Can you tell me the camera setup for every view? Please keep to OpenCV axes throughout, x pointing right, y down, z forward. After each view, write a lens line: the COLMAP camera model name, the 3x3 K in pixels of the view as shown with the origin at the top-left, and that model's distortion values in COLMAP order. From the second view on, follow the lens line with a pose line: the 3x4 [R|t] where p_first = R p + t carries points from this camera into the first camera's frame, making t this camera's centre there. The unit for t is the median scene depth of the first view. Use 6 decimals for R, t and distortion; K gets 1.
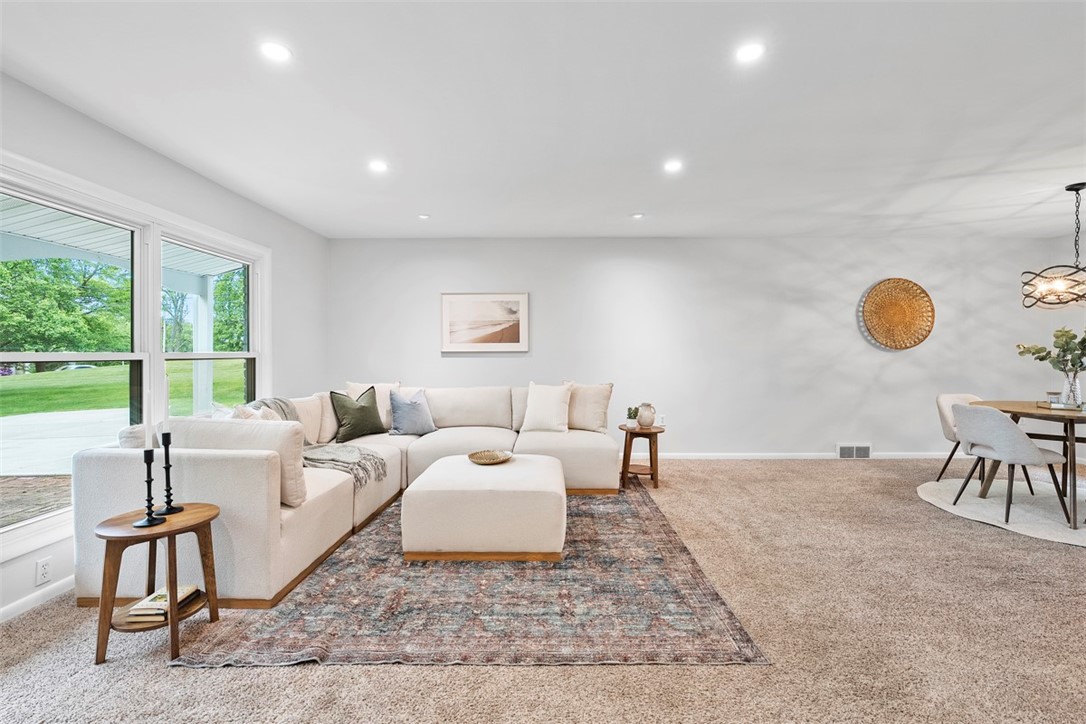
lens RADIAL K [[491.3, 0, 544.3], [0, 491.3, 353.9], [0, 0, 1]] dist [-0.005334, 0.001004]
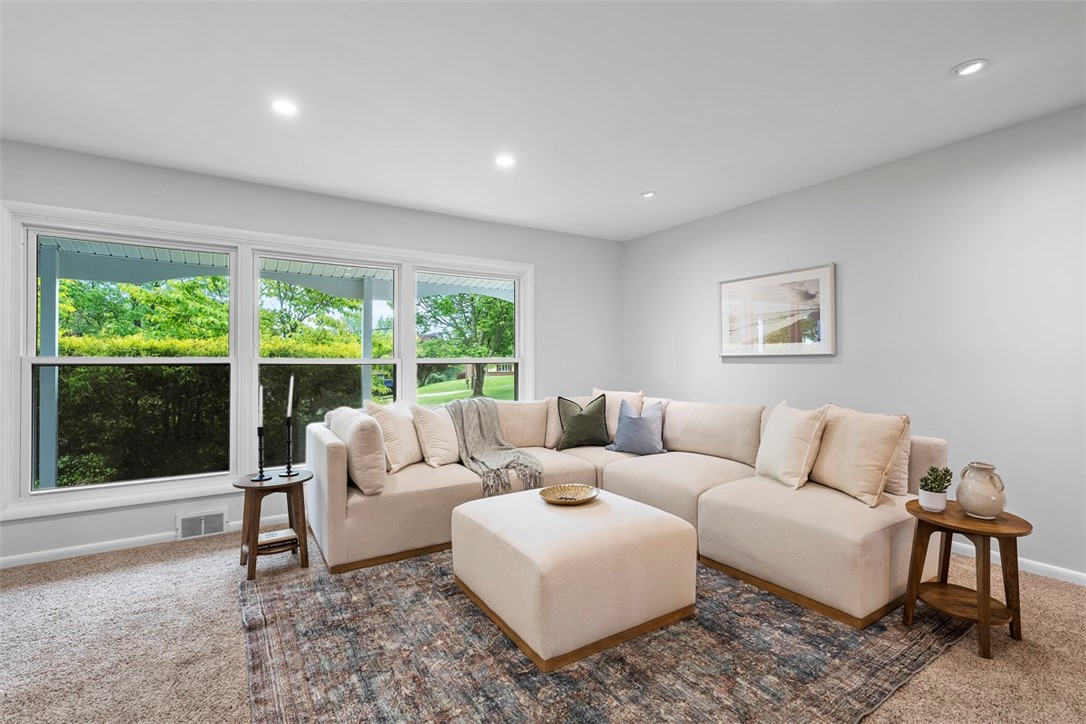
lens RADIAL K [[495.0, 0, 546.2], [0, 495.0, 355.8], [0, 0, 1]] dist [-0.002685, 0.000645]
pose [[0.549016, -0.006529, -0.835786, 0.376567], [0.001066, 0.999974, -0.007112, 0.000778], [0.835811, 0.003013, 0.549009, 0.405646]]
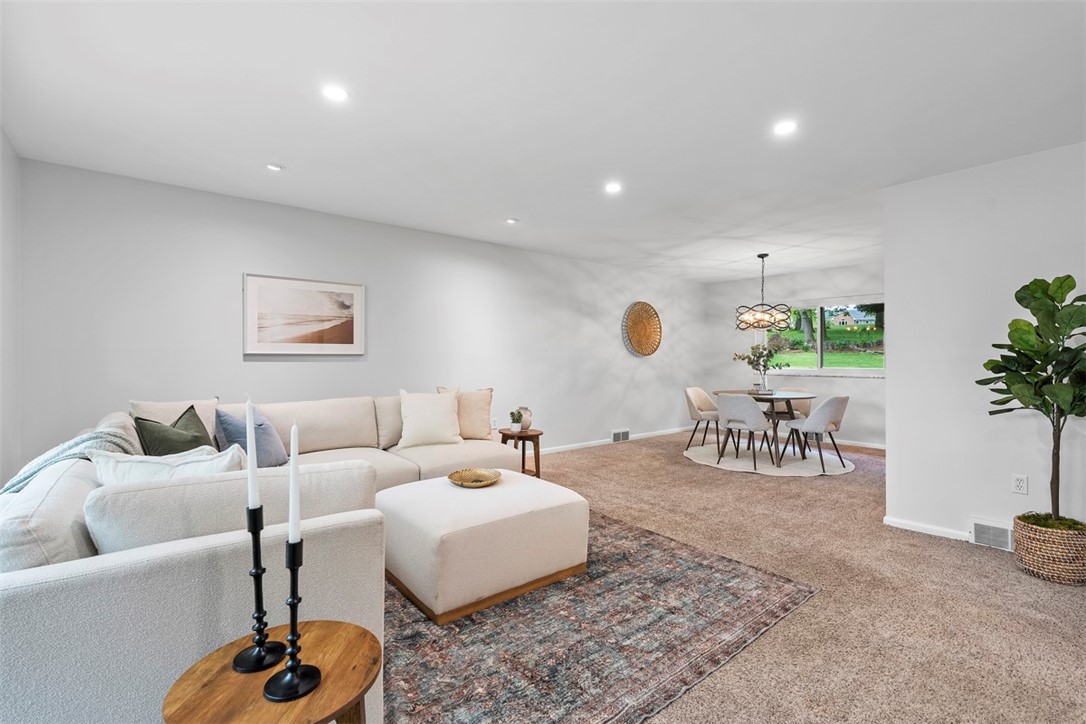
lens RADIAL K [[491.3, 0, 544.3], [0, 491.3, 353.9], [0, 0, 1]] dist [-0.005334, 0.001004]
pose [[0.763710, 0.010189, 0.645479, -0.421522], [-0.004027, 0.999931, -0.011019, 0.002332], [-0.645547, 0.005816, 0.763699, 0.196048]]
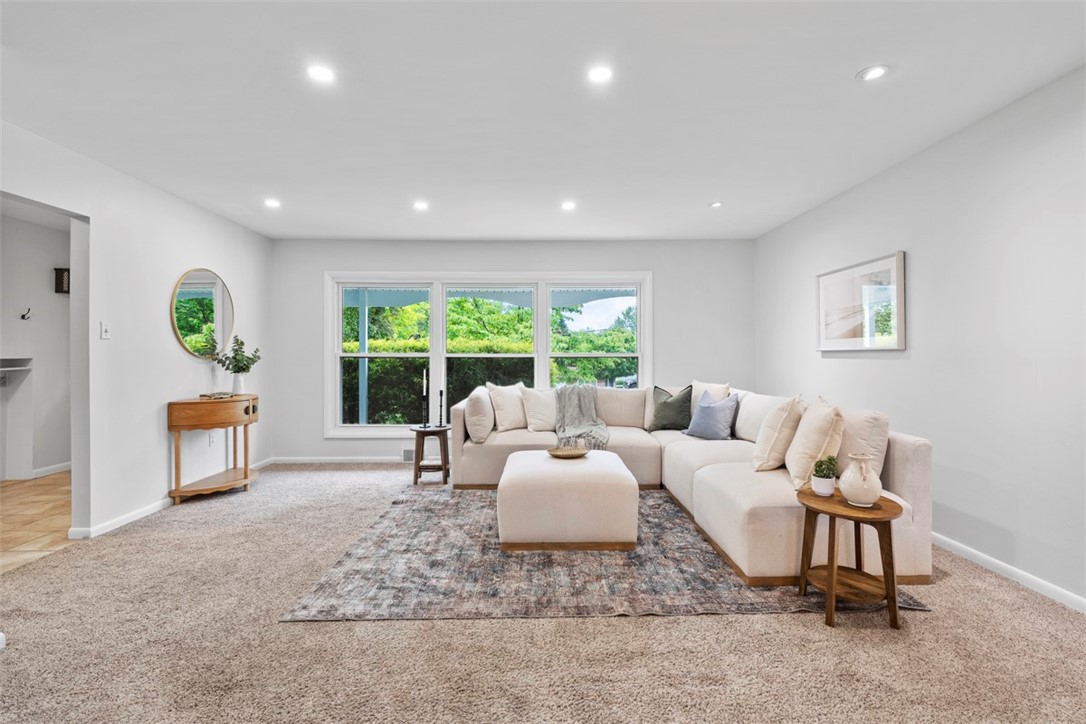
lens RADIAL K [[497.5, 0, 544.0], [0, 497.5, 354.1], [0, 0, 1]] dist [-0.003559, 0.000235]
pose [[0.019001, 0.000917, -0.999819, 0.702962], [0.000942, 0.999999, 0.000935, -0.000563], [0.999819, -0.000959, 0.019000, 0.683575]]
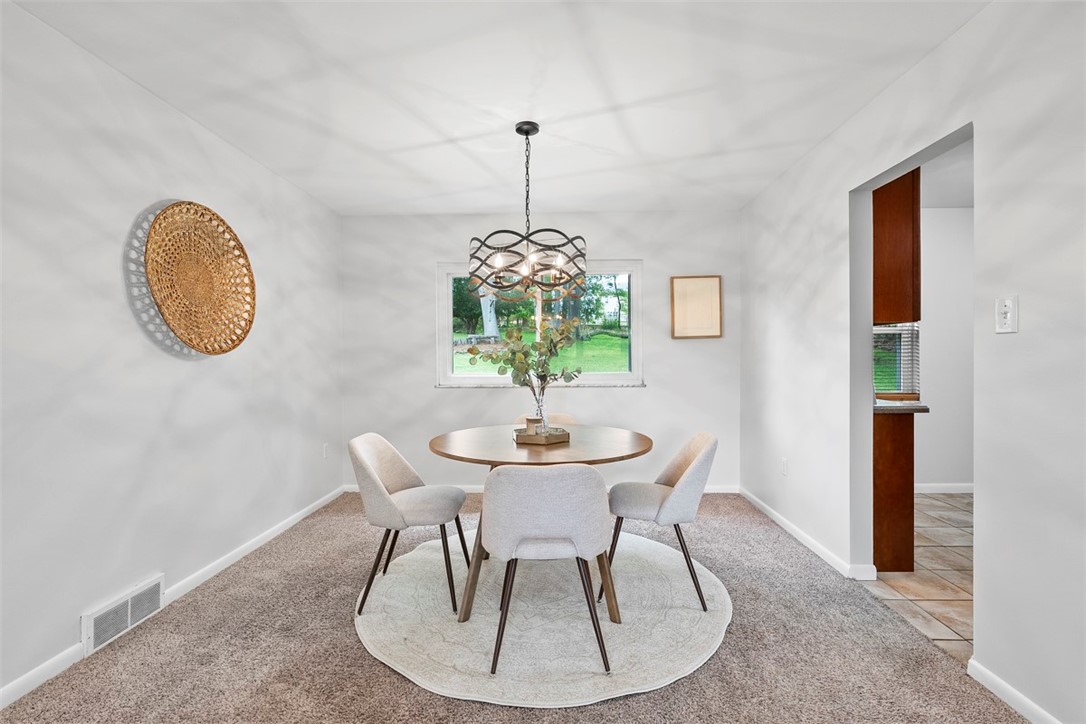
lens RADIAL K [[488.5, 0, 543.0], [0, 488.5, 362.0], [0, 0, 1]] dist [-0.003110, 0.000606]
pose [[0.024356, -0.005742, 0.999687, 0.308412], [0.010559, 0.999929, 0.005487, -0.000963], [-0.999648, 0.010422, 0.024415, 0.810941]]
